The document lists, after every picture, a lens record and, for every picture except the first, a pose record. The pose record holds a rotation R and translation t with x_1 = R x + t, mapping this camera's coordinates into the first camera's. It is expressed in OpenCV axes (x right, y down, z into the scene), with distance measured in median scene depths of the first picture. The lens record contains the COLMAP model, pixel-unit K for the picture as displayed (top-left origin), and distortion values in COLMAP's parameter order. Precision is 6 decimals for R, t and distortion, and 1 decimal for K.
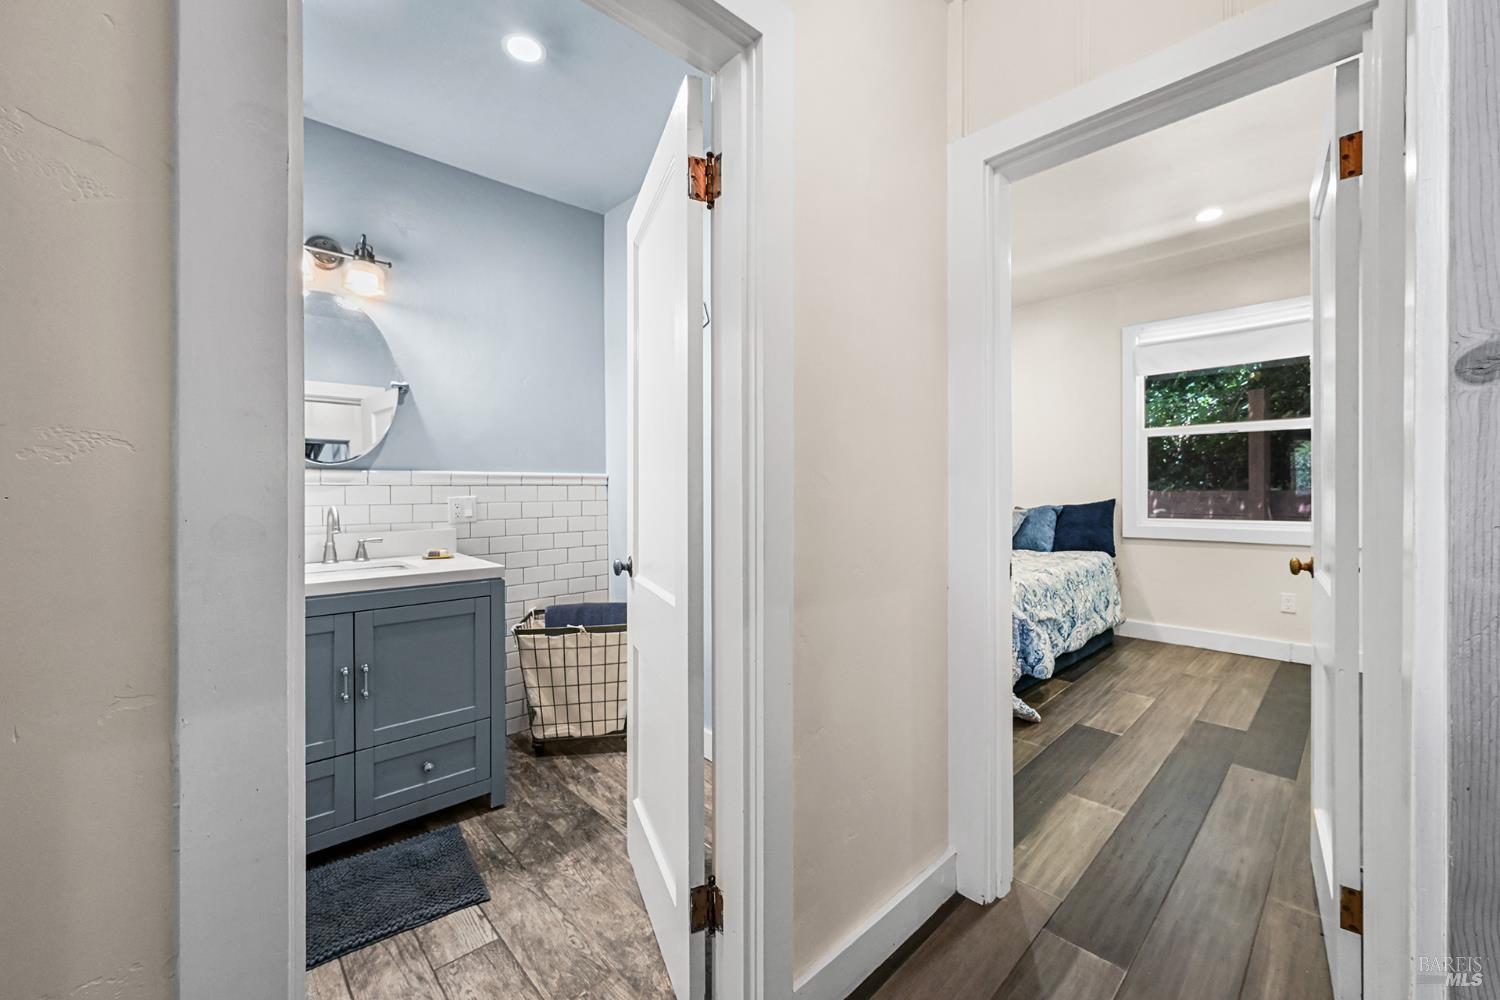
lens RADIAL K [[596.3, 0, 748.1], [0, 596.3, 497.8], [0, 0, 1]] dist [-0.000006, -0.000190]
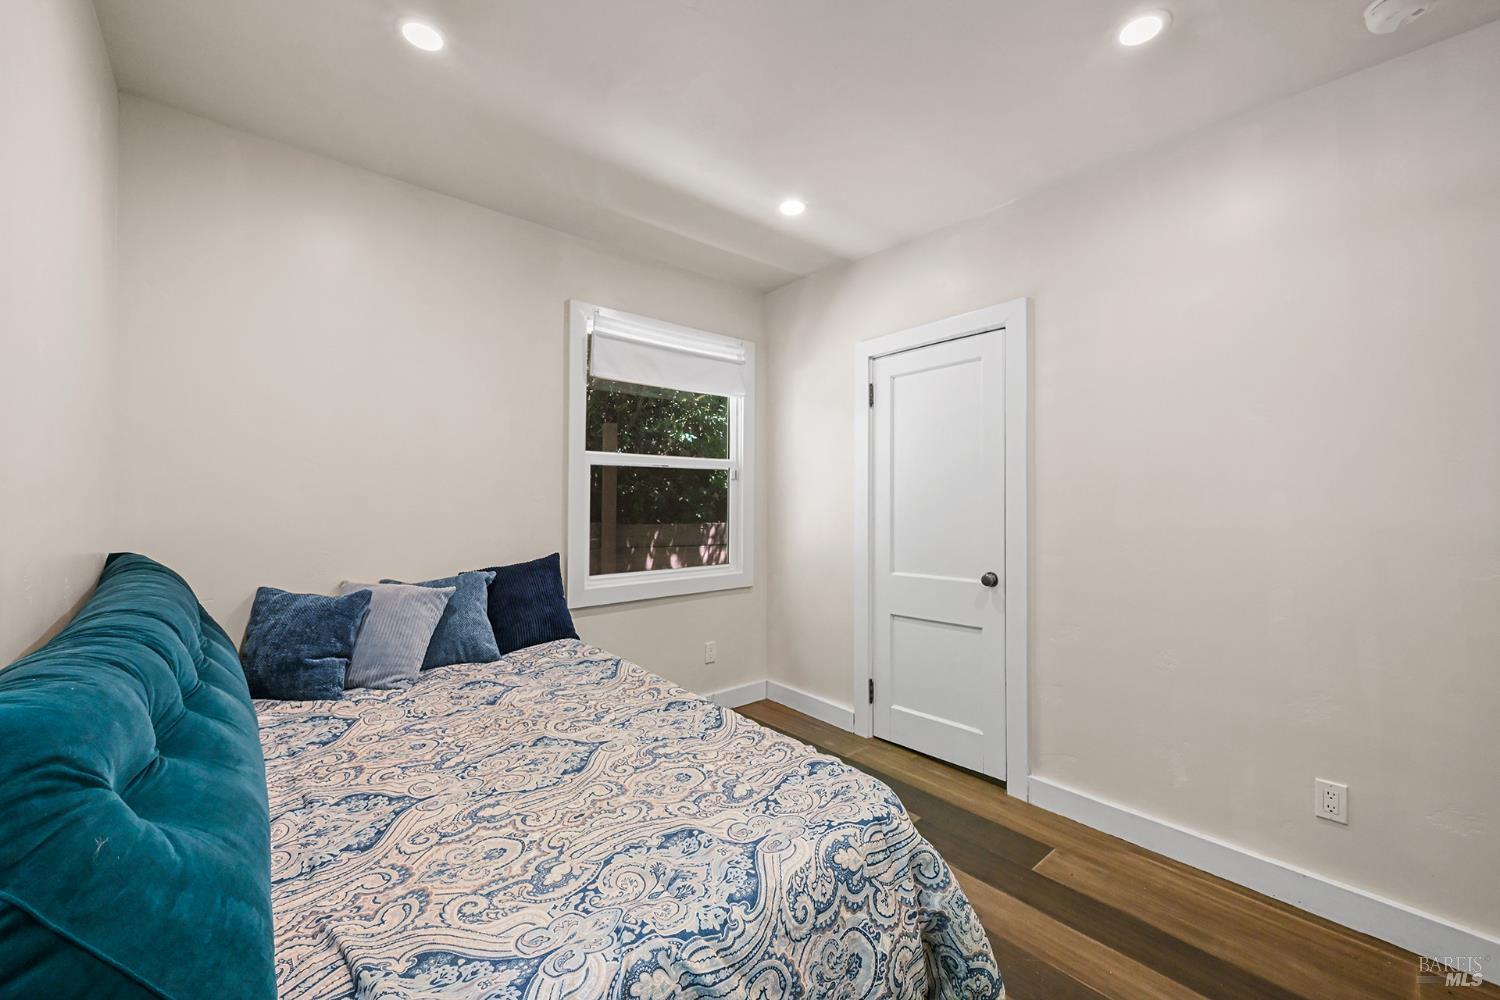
lens RADIAL K [[590.2, 0, 771.0], [0, 590.2, 503.1], [0, 0, 1]] dist [0.000330, -0.000017]
pose [[0.035669, 0.009492, 0.999319, -0.033140], [0.021000, 0.999727, -0.010245, -0.049125], [-0.999143, 0.021351, 0.035460, 0.862359]]
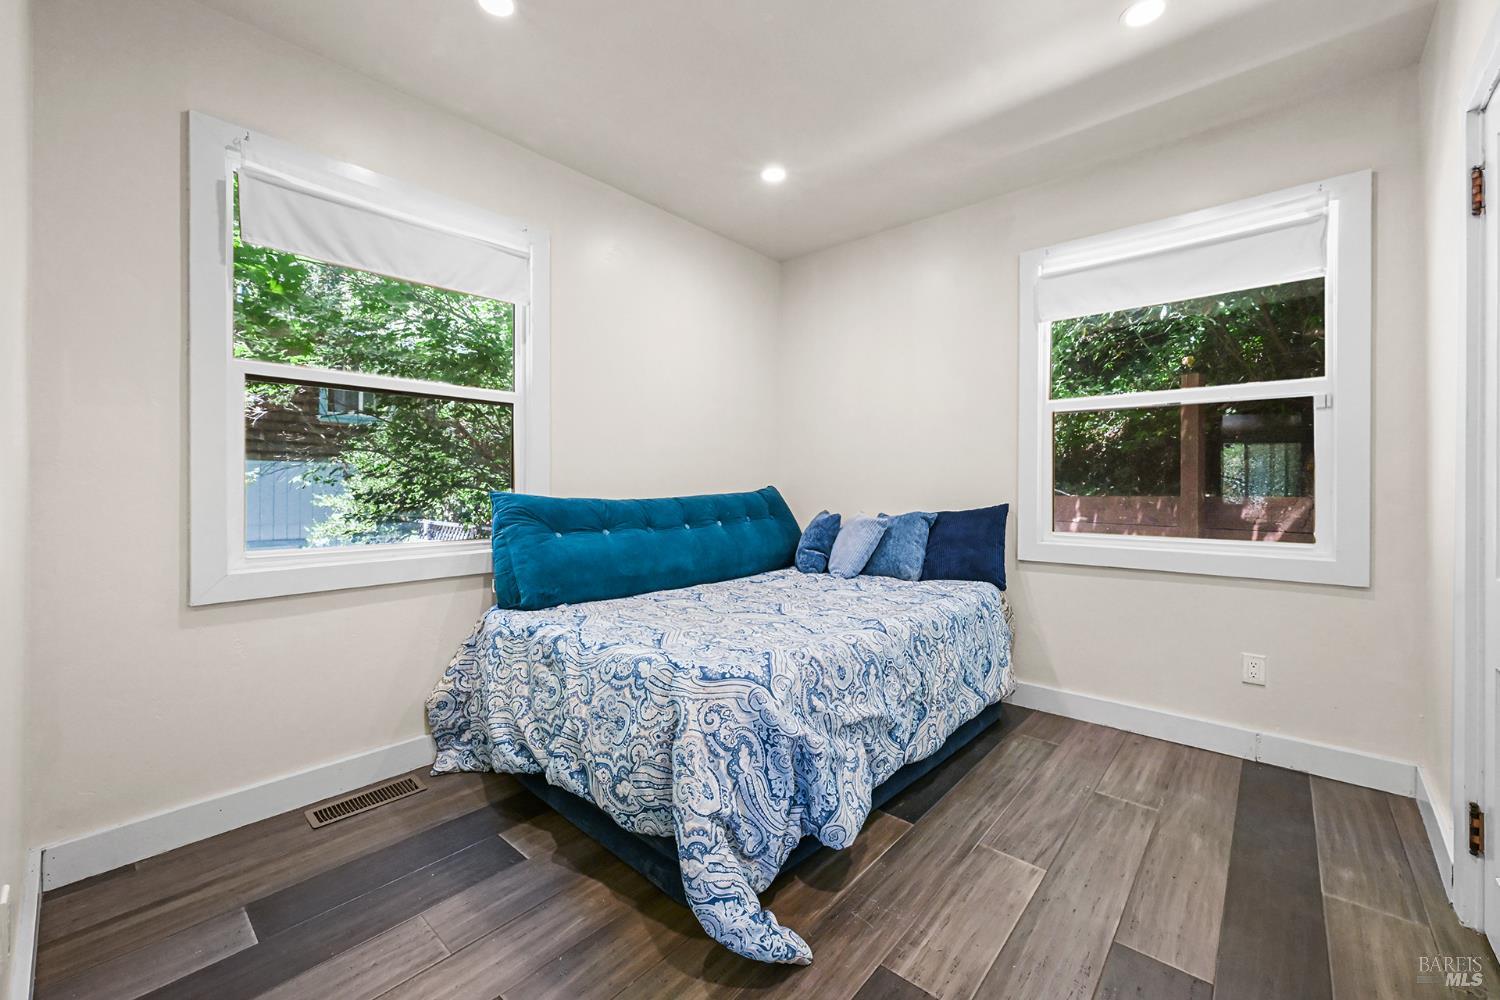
lens RADIAL K [[596.3, 0, 748.1], [0, 596.3, 497.8], [0, 0, 1]] dist [-0.000006, -0.000190]
pose [[0.996286, 0.012758, 0.085152, 0.299878], [-0.012456, 0.999914, -0.004085, 0.001447], [-0.085197, 0.003009, 0.996360, 0.397360]]
